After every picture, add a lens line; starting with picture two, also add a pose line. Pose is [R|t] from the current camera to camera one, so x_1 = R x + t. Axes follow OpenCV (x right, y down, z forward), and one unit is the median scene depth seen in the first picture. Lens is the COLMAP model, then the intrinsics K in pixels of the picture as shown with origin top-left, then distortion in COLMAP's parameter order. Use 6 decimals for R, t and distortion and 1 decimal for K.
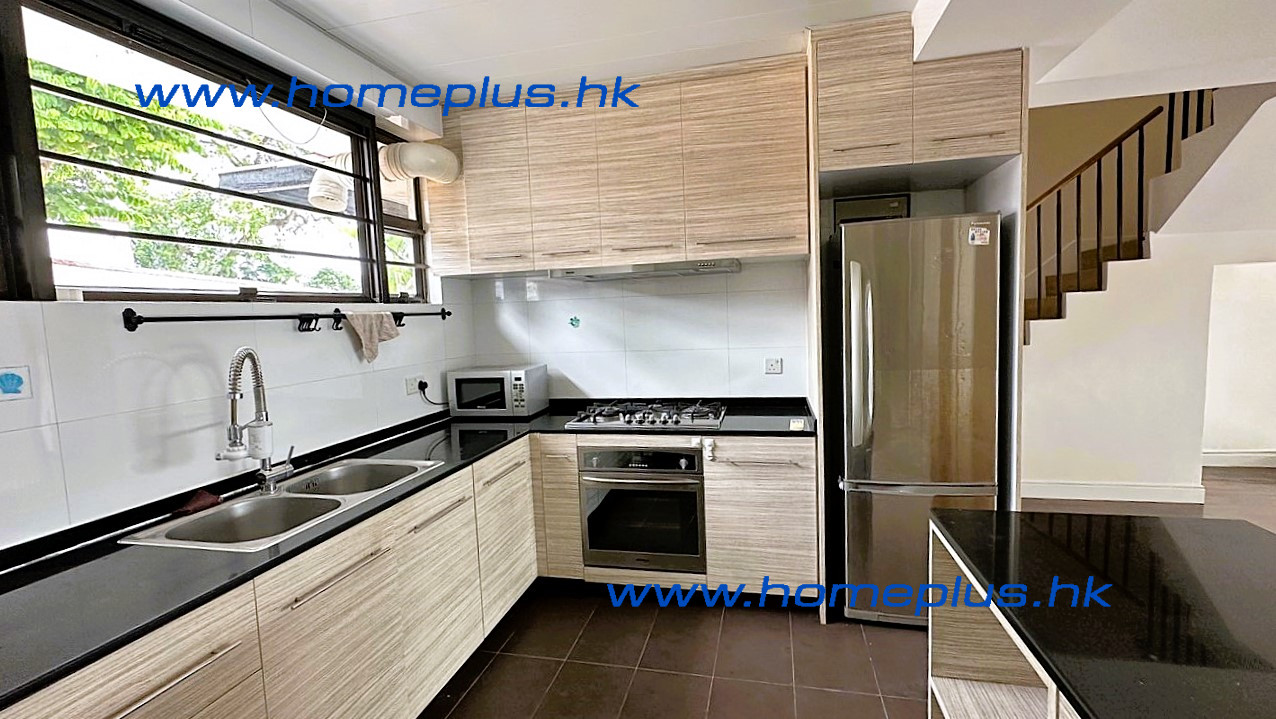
lens RADIAL K [[547.5, 0, 630.1], [0, 547.5, 363.0], [0, 0, 1]] dist [-0.000933, -0.000064]
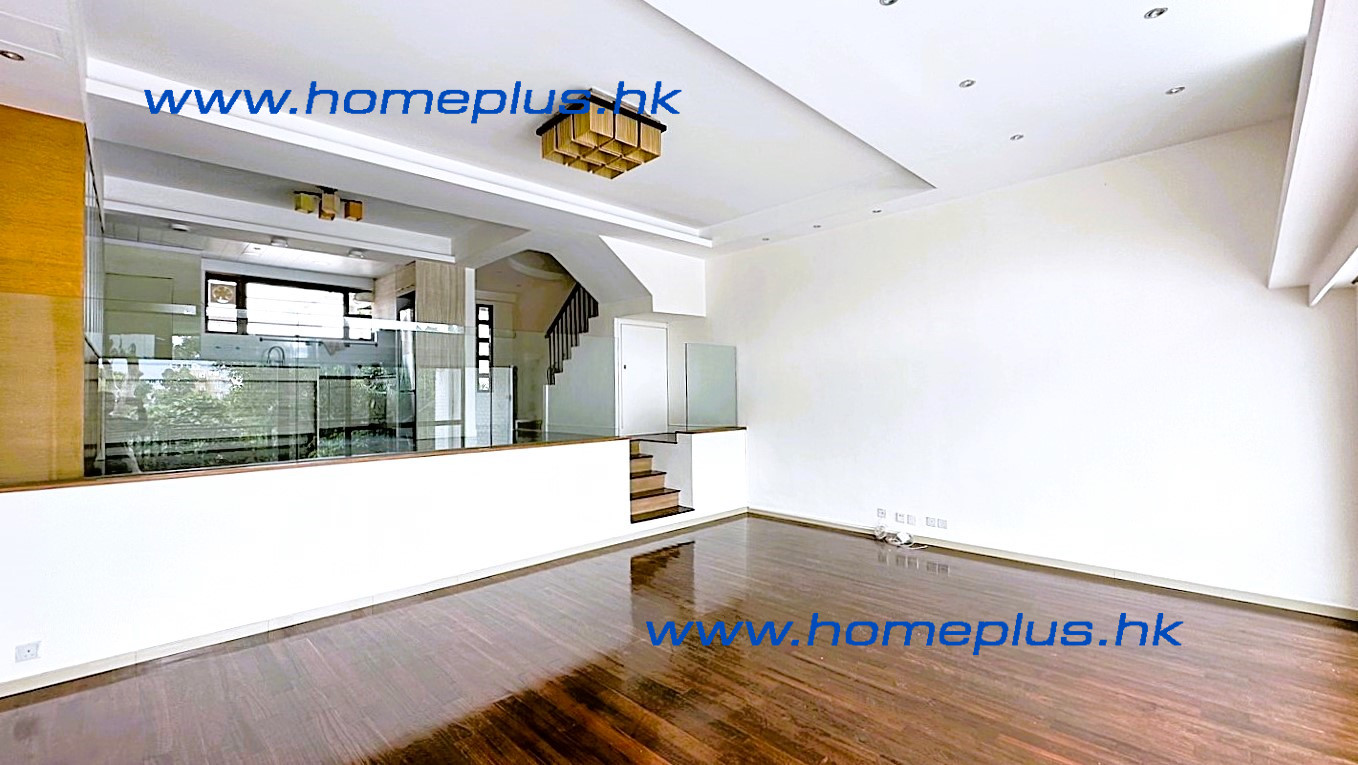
lens RADIAL K [[550.8, 0, 677.5], [0, 550.8, 381.4], [0, 0, 1]] dist [-0.000019, 0.000010]
pose [[0.853729, 0.013359, -0.520546, 3.241587], [-0.062623, 0.995049, -0.077170, 0.294985], [0.516938, 0.098480, 0.850339, -0.871927]]
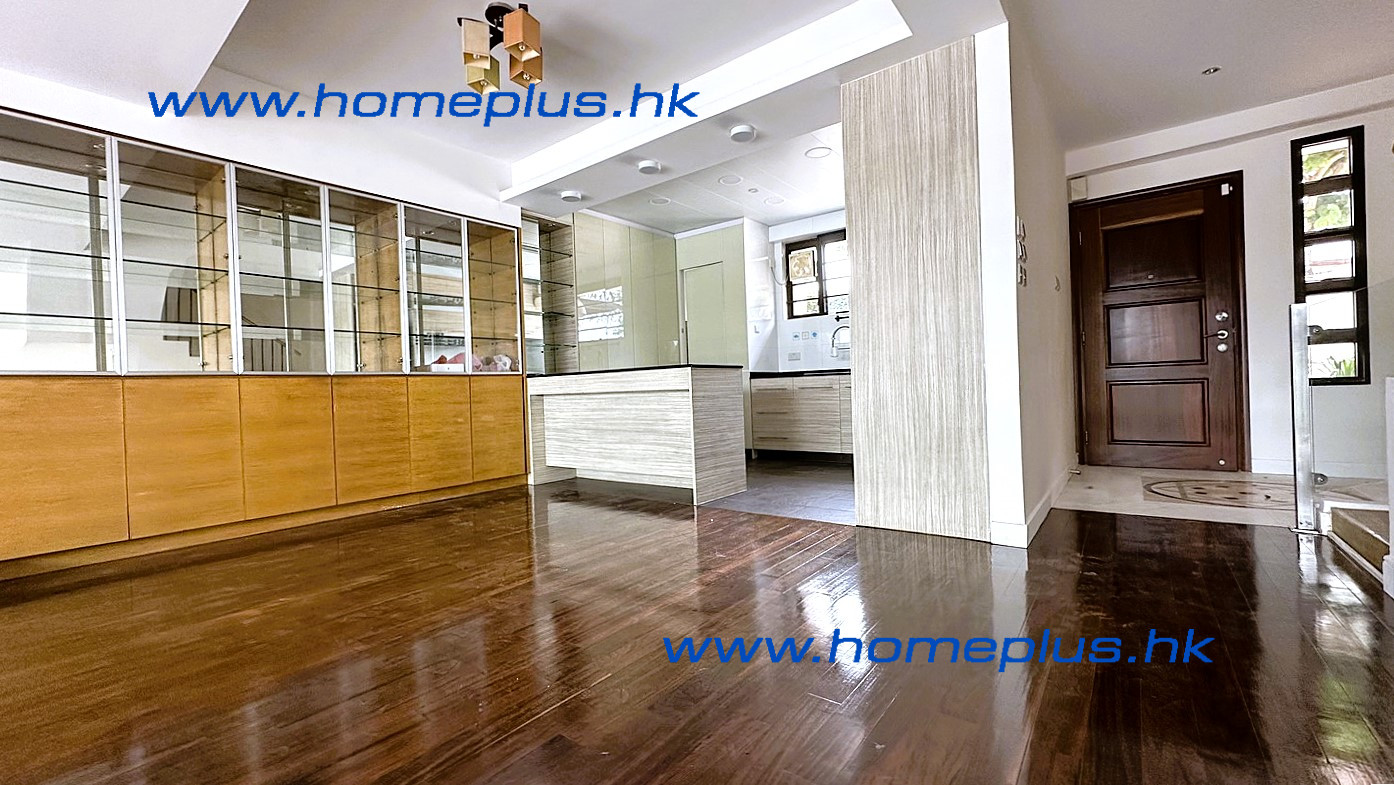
lens RADIAL K [[542.5, 0, 692.5], [0, 542.5, 382.8], [0, 0, 1]] dist [-0.000555, -0.000197]
pose [[-0.420443, 0.055148, -0.905642, 1.768938], [-0.030604, 0.996721, 0.074902, 0.069318], [0.906803, 0.059208, -0.417376, 0.998869]]
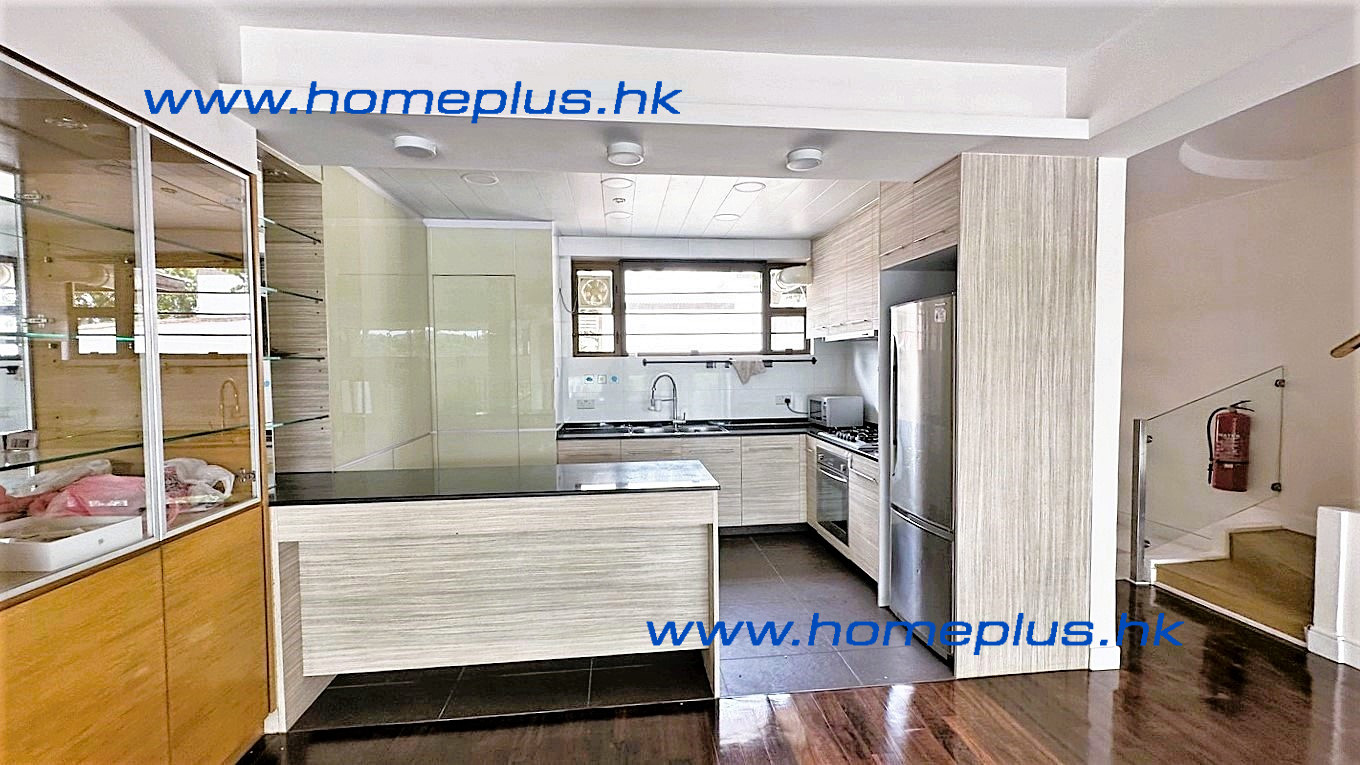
lens RADIAL K [[551.6, 0, 678.5], [0, 551.6, 381.4], [0, 0, 1]] dist [-0.000019, 0.000010]
pose [[0.321458, 0.070240, -0.944315, 1.359551], [-0.091227, 0.994904, 0.042948, -0.074856], [0.942519, 0.072341, 0.326228, 0.070152]]
